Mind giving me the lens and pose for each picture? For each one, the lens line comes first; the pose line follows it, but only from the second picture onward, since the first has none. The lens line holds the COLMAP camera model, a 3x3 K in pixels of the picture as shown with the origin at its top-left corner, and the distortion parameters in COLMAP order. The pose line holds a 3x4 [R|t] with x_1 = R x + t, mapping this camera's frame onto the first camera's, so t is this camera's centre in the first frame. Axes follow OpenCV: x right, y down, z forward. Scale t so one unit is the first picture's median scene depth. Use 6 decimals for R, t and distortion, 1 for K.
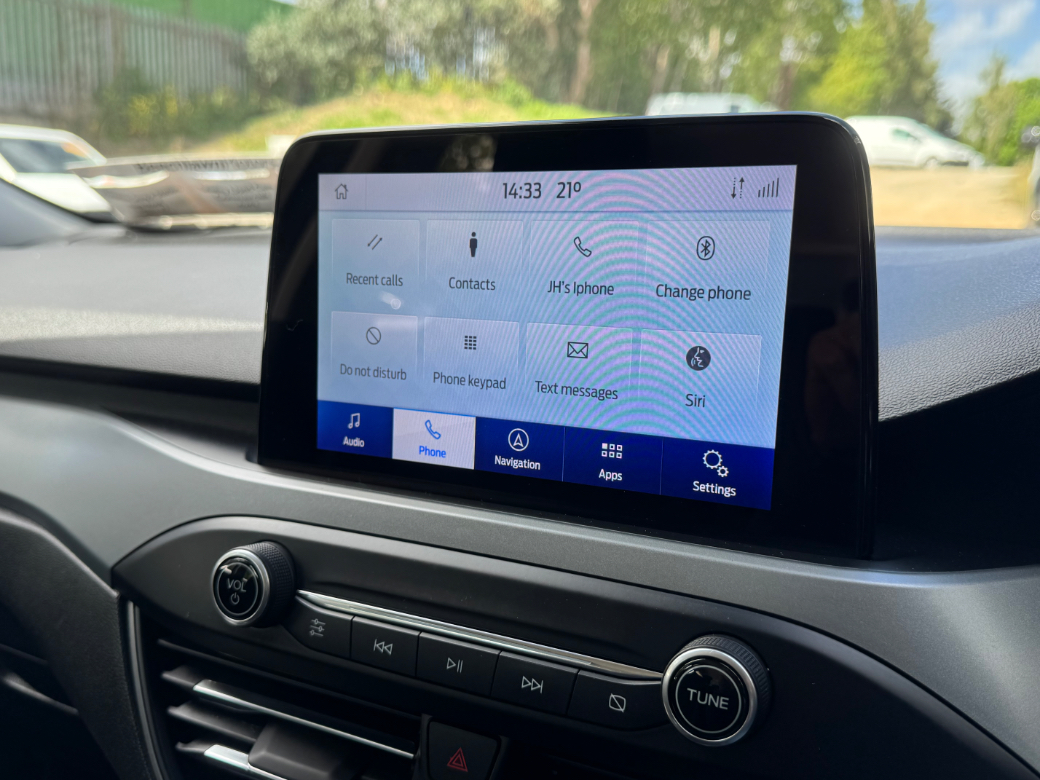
lens RADIAL K [[908.4, 0, 520.0], [0, 908.4, 390.0], [0, 0, 1]] dist [0.108679, -0.196123]
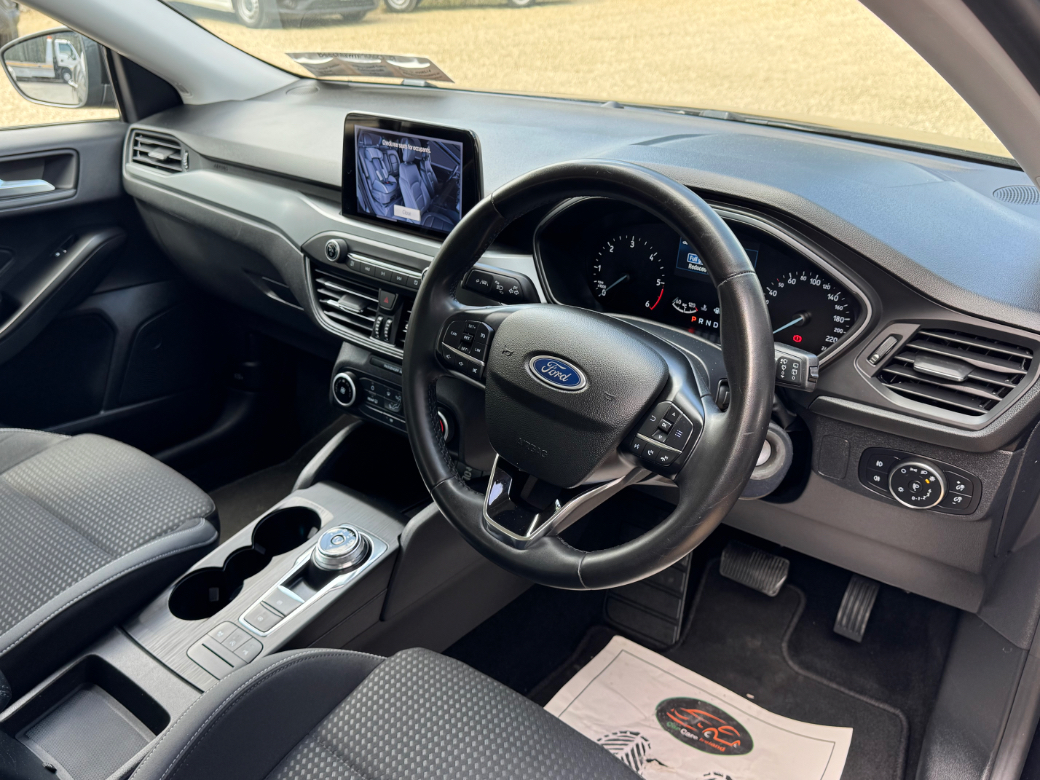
lens RADIAL K [[908.4, 0, 520.0], [0, 908.4, 390.0], [0, 0, 1]] dist [0.108679, -0.196123]
pose [[0.973671, 0.092980, -0.208136, 1.089723], [-0.035890, 0.964175, 0.262829, -0.203598], [0.225117, -0.248439, 0.942126, -2.111023]]
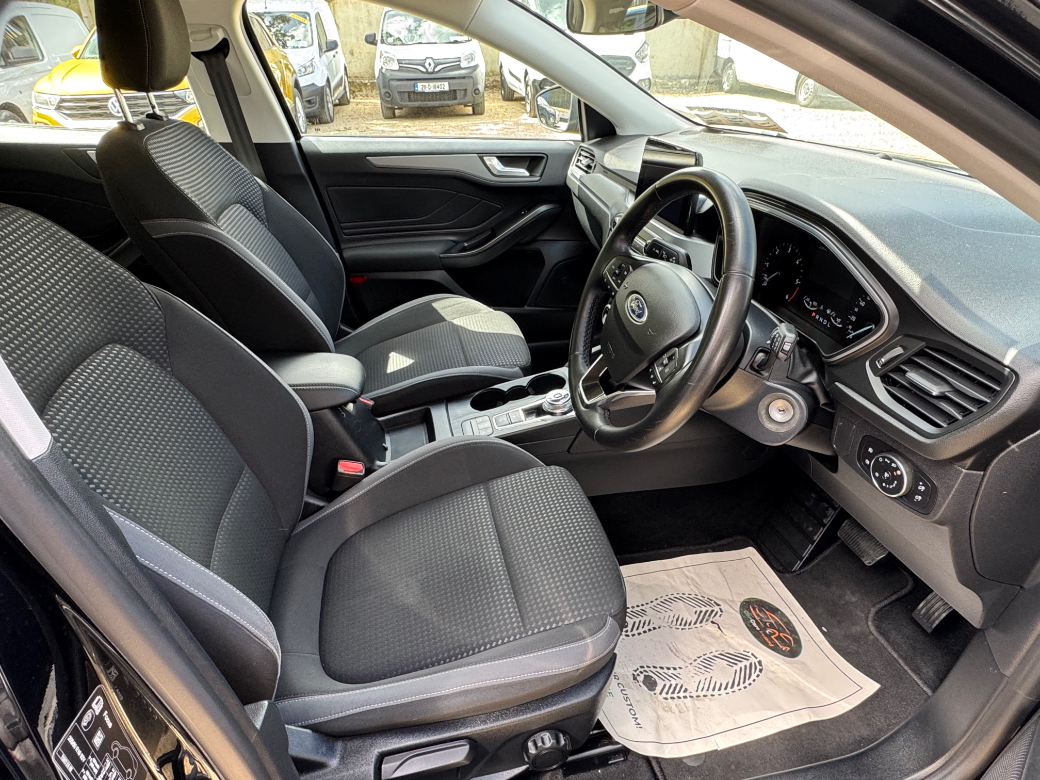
lens RADIAL K [[617.4, 0, 520.0], [0, 617.4, 390.0], [0, 0, 1]] dist [-0.003940, 0.001004]
pose [[0.604172, 0.379855, -0.700490, 2.175626], [-0.143810, 0.916612, 0.373015, -0.166969], [0.783770, -0.124628, 0.608419, -1.721367]]
